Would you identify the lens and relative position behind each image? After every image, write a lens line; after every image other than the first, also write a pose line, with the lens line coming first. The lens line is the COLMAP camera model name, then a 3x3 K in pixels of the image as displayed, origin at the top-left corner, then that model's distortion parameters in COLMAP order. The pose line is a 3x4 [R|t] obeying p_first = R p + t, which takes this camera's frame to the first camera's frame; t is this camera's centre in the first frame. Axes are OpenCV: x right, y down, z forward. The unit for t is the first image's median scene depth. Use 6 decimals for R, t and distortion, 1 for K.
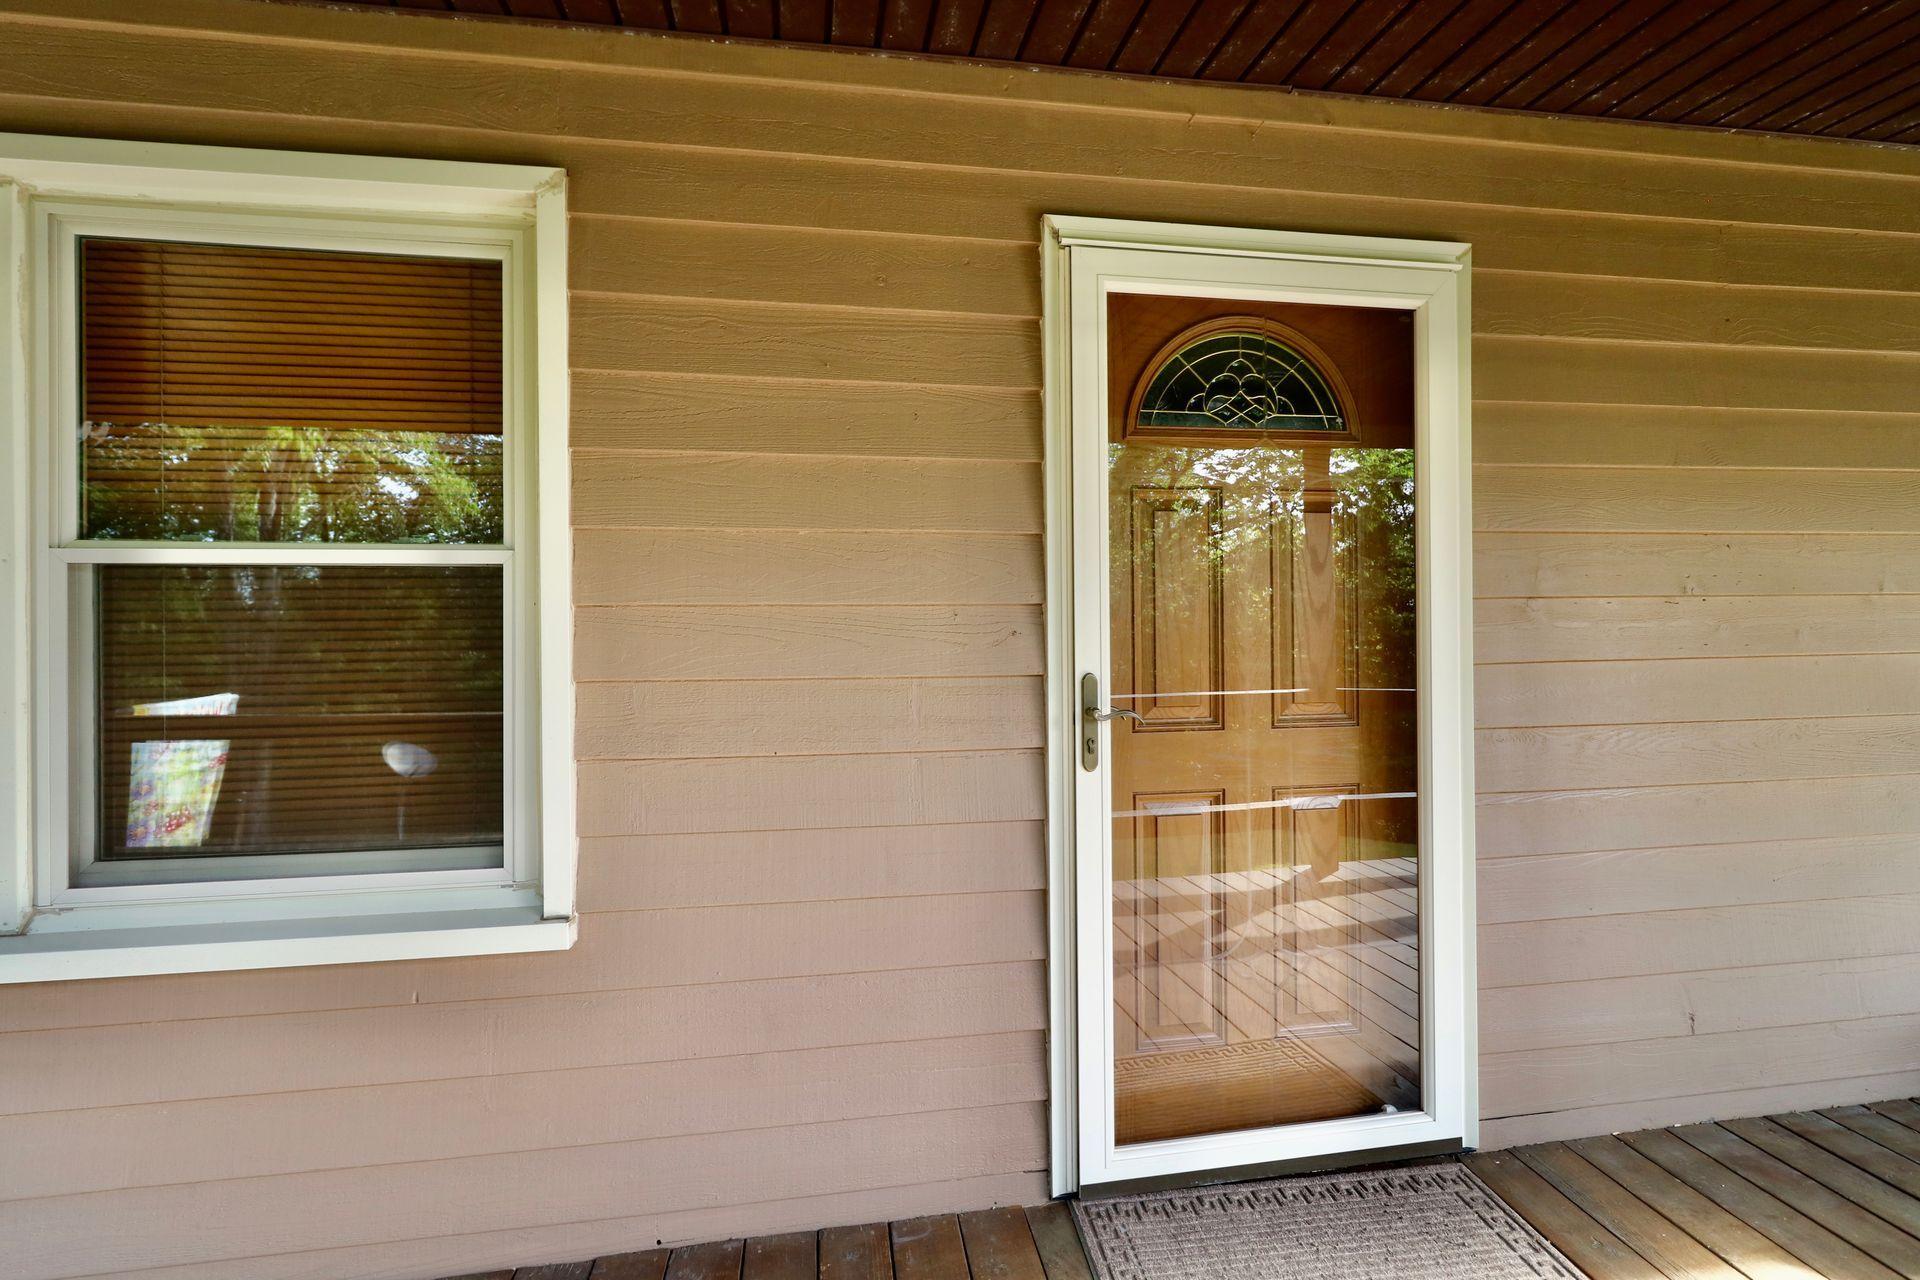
lens RADIAL K [[920.2, 0, 958.6], [0, 920.2, 594.0], [0, 0, 1]] dist [-0.003198, -0.001217]
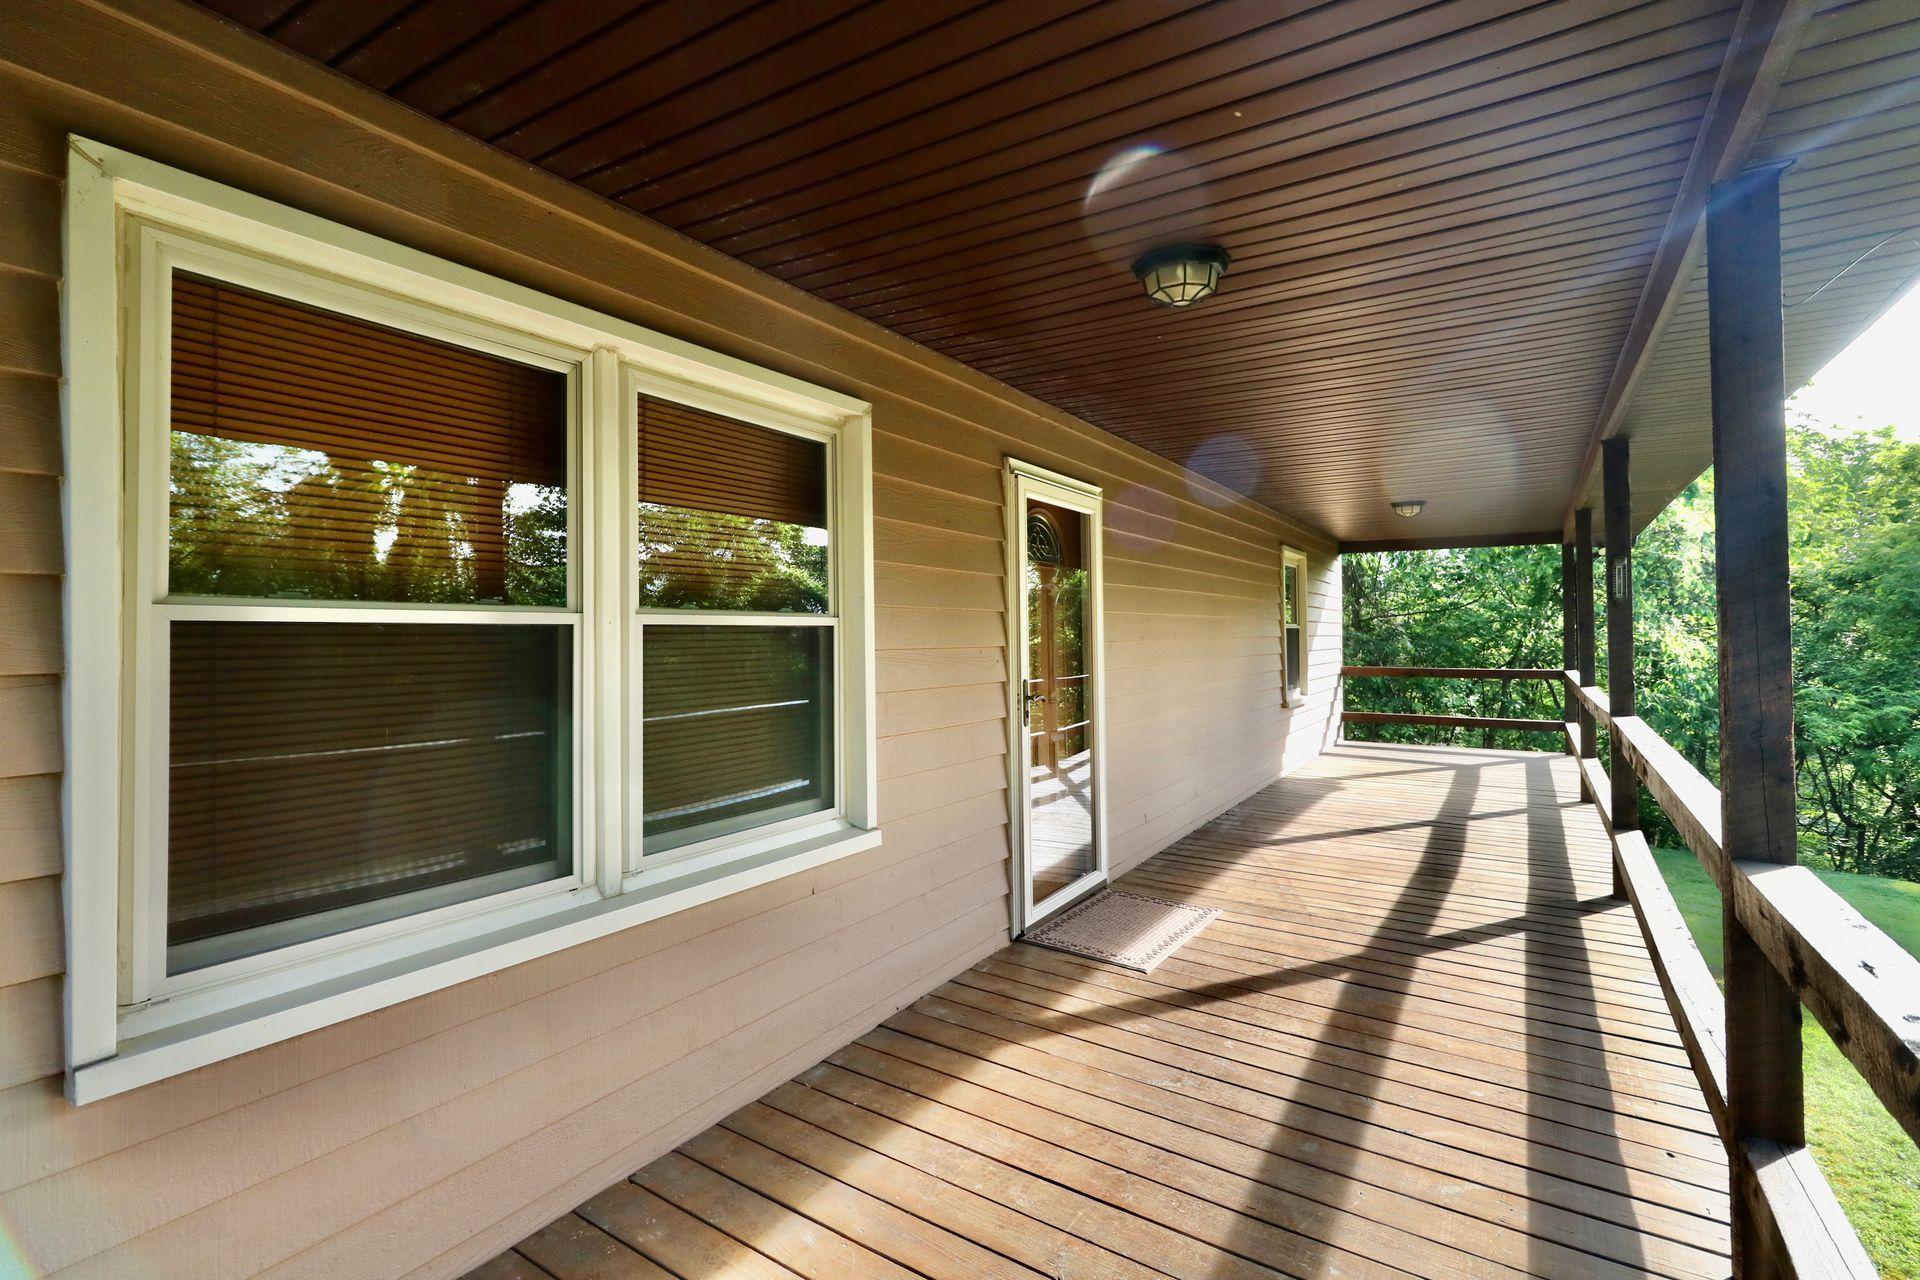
lens RADIAL K [[888.0, 0, 962.0], [0, 888.0, 623.6], [0, 0, 1]] dist [-0.002653, -0.000790]
pose [[0.669360, 0.005308, 0.742919, -1.451916], [0.017802, 0.999573, -0.023181, 0.005805], [-0.742725, 0.028742, 0.668980, -0.245000]]
